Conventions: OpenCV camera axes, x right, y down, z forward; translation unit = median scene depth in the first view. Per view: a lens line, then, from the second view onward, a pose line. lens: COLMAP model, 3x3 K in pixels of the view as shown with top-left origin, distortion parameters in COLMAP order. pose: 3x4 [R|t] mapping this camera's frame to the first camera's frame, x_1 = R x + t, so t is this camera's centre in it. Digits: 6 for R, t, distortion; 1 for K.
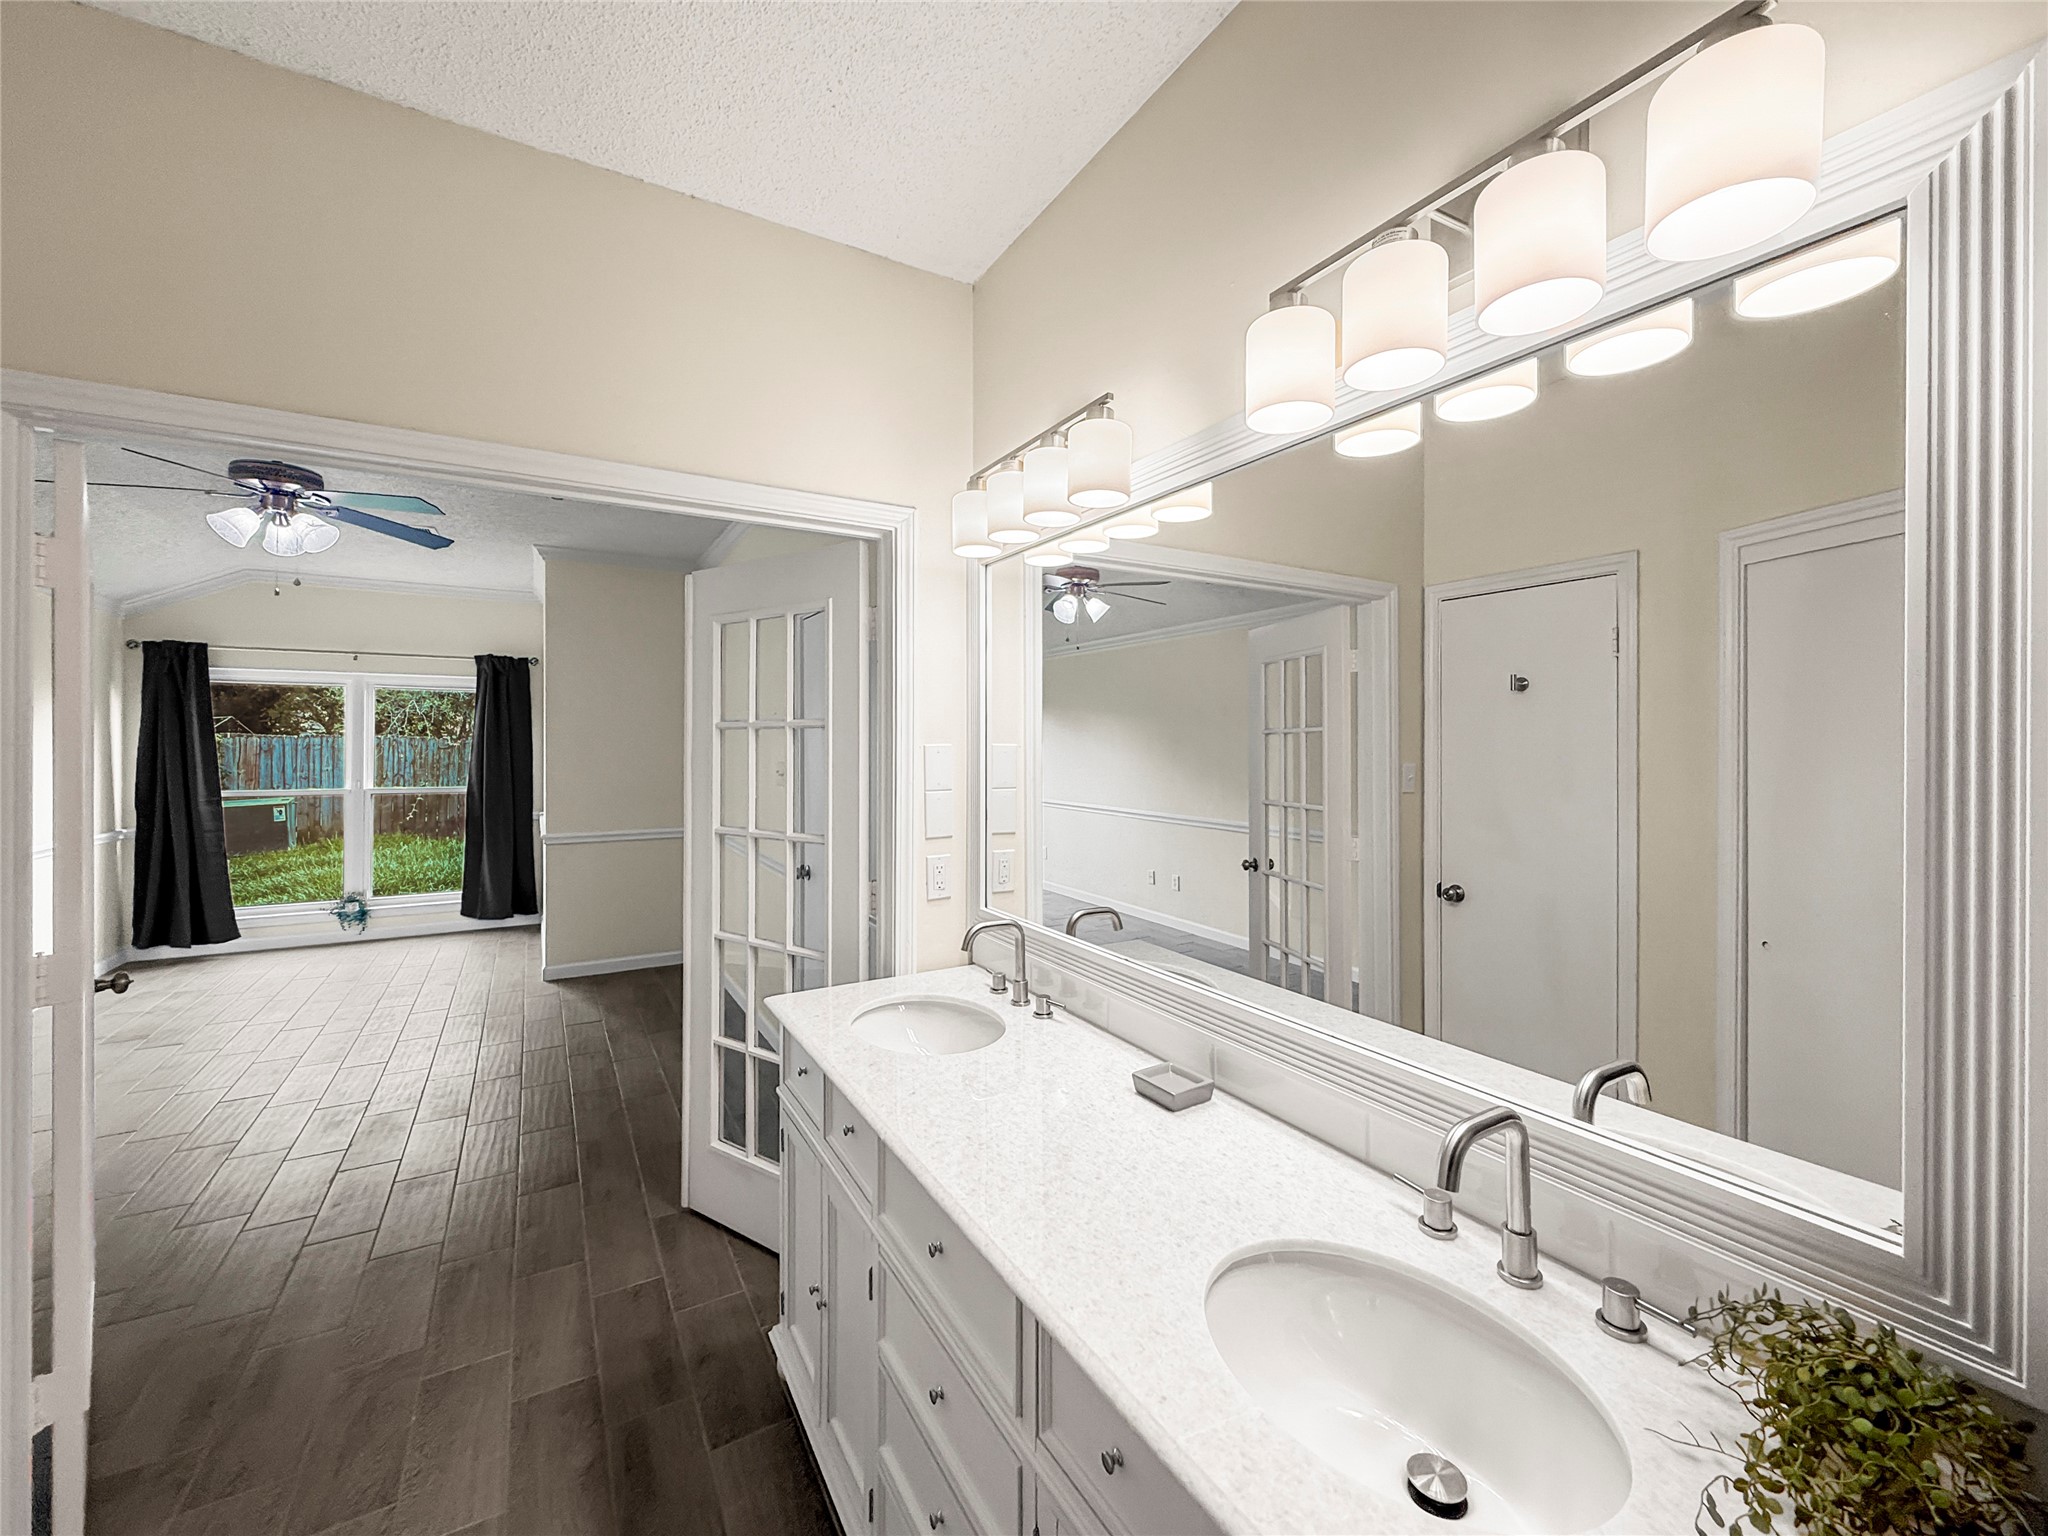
lens RADIAL K [[822.0, 0, 1021.2], [0, 822.0, 752.0], [0, 0, 1]] dist [-0.002240, 0.000125]
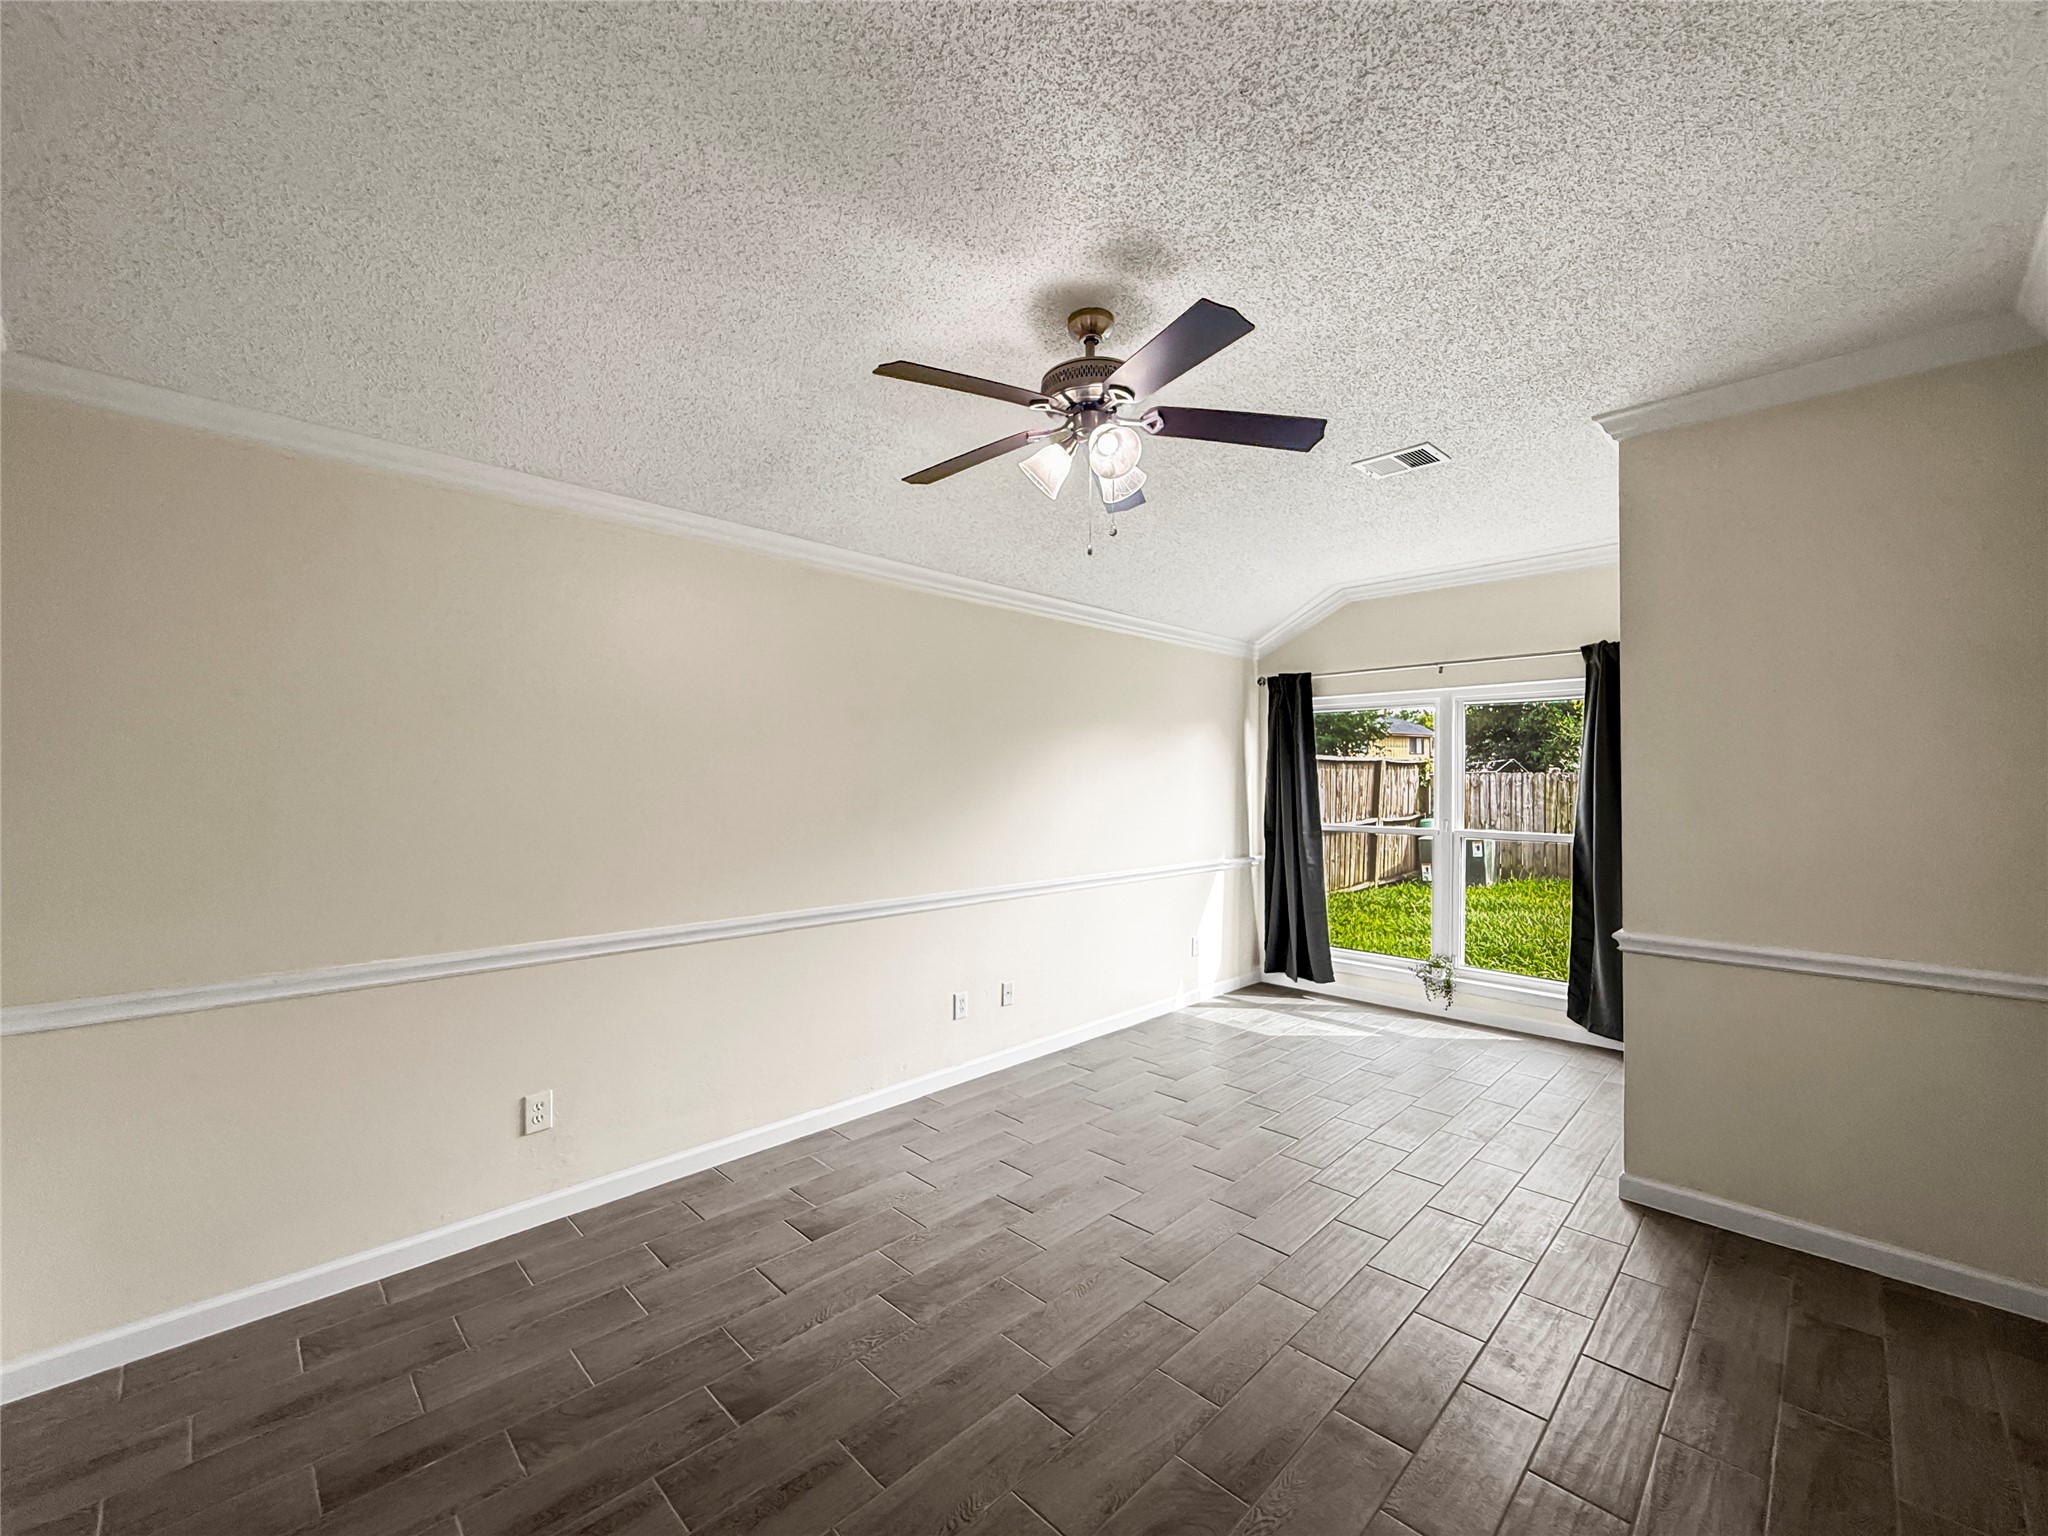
lens RADIAL K [[822.0, 0, 1021.2], [0, 822.0, 777.6], [0, 0, 1]] dist [-0.002240, 0.000125]
pose [[0.247644, -0.003417, -0.968845, -0.120354], [-0.013748, 0.999881, -0.007040, 0.003873], [0.968754, 0.015063, 0.247567, 0.391737]]
